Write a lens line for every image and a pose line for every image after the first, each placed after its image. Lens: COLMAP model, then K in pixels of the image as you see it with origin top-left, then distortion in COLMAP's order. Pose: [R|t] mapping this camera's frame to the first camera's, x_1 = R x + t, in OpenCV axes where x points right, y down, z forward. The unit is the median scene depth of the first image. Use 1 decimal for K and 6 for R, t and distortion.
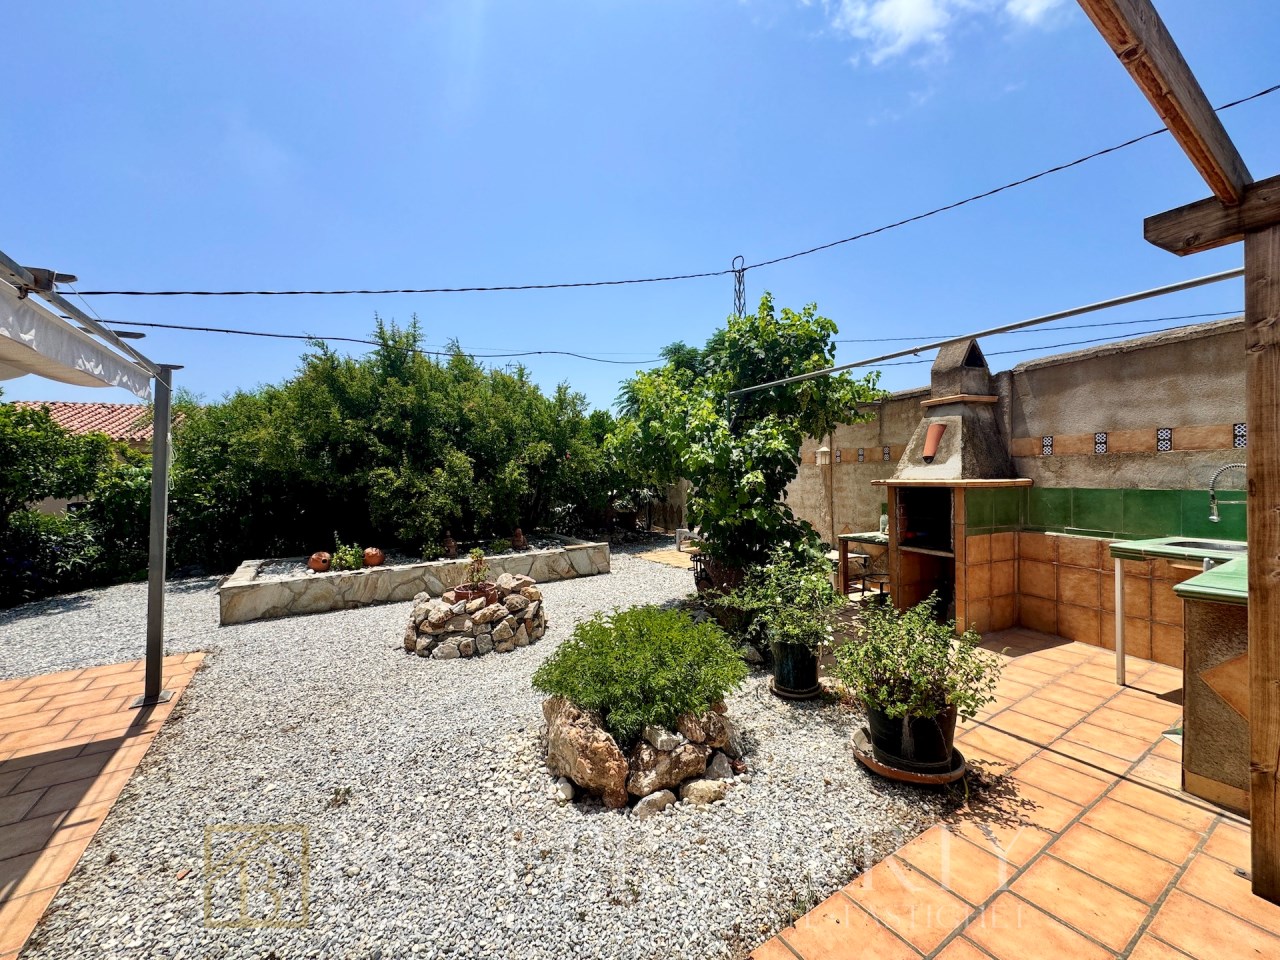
lens RADIAL K [[505.8, 0, 640.0], [0, 505.8, 480.0], [0, 0, 1]] dist [-0.000873, -0.000060]
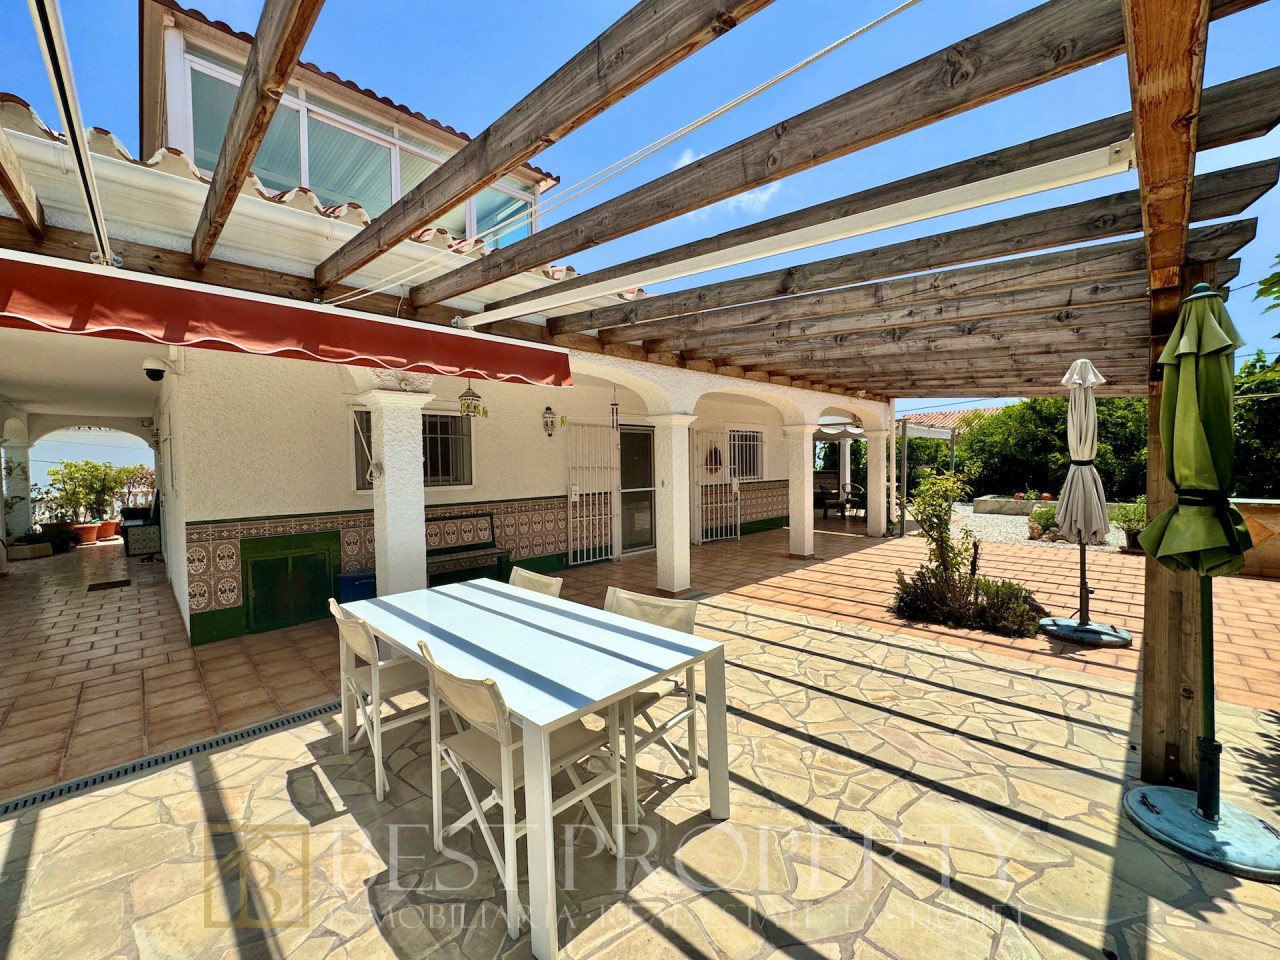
lens RADIAL K [[505.8, 0, 640.0], [0, 505.8, 480.0], [0, 0, 1]] dist [-0.000873, -0.000060]
pose [[0.218512, 0.049195, -0.974593, 1.068345], [0.008674, 0.998591, 0.052351, -0.036643], [0.975796, -0.019893, 0.217778, -1.006032]]
